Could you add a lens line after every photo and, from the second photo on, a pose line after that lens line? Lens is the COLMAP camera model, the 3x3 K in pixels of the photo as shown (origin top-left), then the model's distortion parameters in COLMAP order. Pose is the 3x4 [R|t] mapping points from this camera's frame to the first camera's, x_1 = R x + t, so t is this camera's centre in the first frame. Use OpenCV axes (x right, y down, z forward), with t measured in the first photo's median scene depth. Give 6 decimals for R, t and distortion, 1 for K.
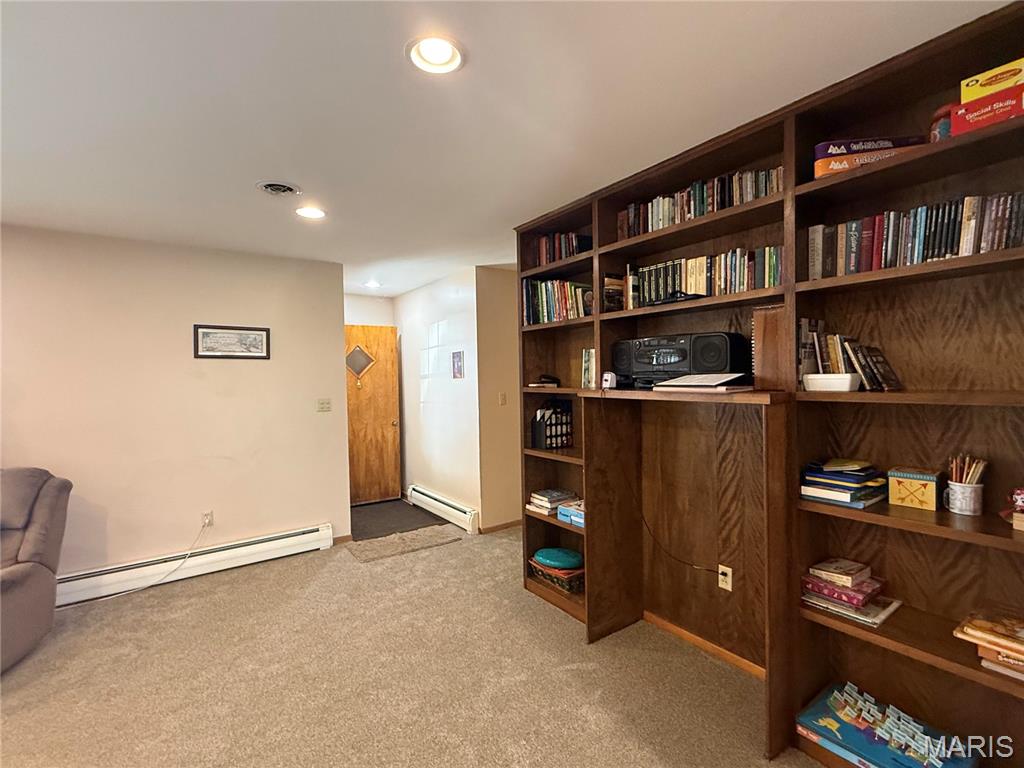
lens RADIAL K [[475.2, 0, 512.0], [0, 475.2, 384.0], [0, 0, 1]] dist [0.002992, 0.000205]
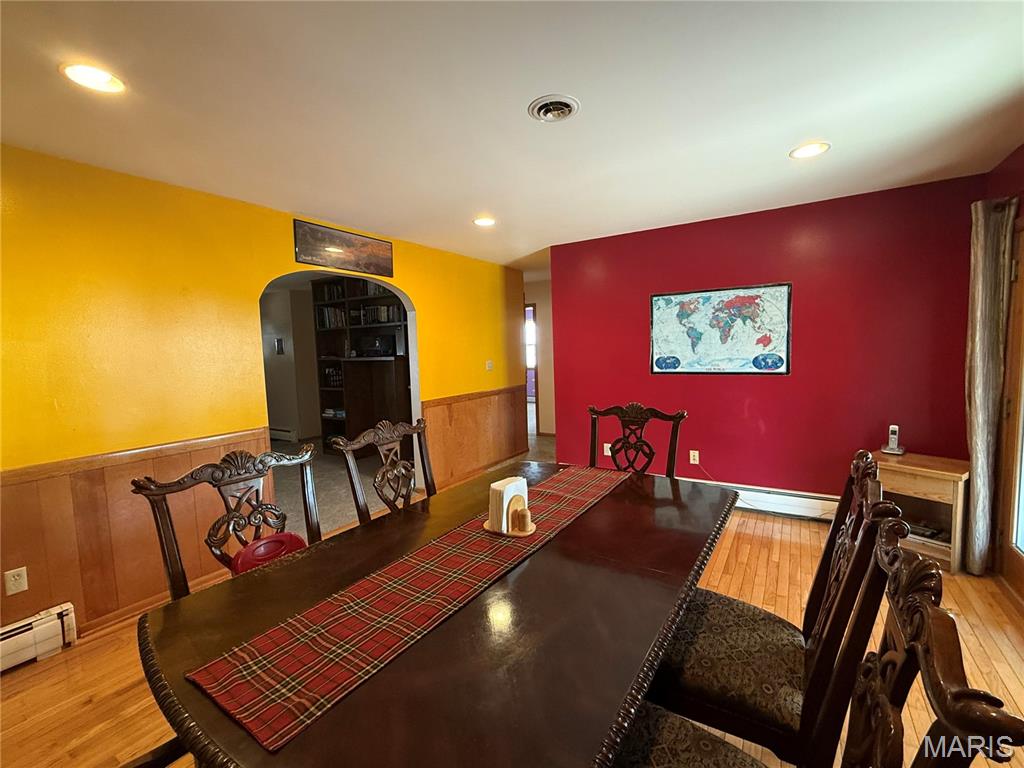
lens RADIAL K [[442.6, 0, 512.0], [0, 442.6, 384.0], [0, 0, 1]] dist [0.001062, 0.000772]
pose [[0.925748, -0.043111, 0.375675, 0.083769], [0.022934, 0.998052, 0.058019, 0.030195], [-0.377444, -0.045095, 0.924934, -1.233787]]
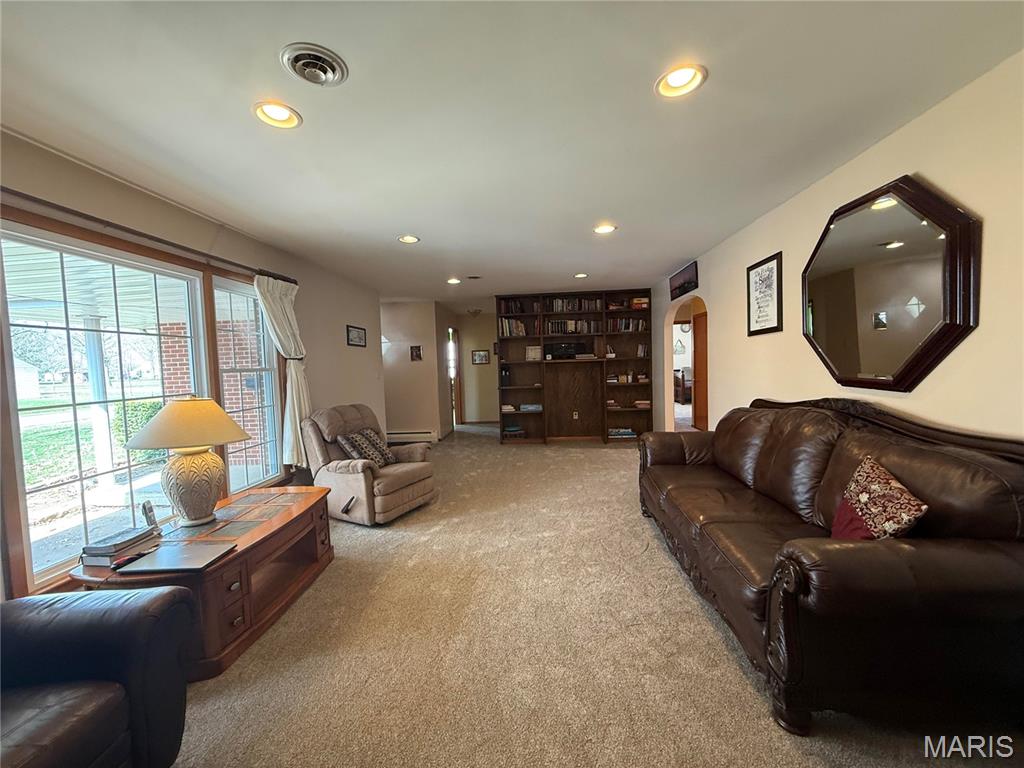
lens RADIAL K [[407.0, 0, 512.0], [0, 407.0, 384.0], [0, 0, 1]] dist [0.000031, 0.000032]
pose [[0.637176, -0.038765, 0.769743, -1.690966], [0.036409, 0.999133, 0.020179, 0.088704], [-0.769858, 0.015168, 0.638035, -0.413050]]
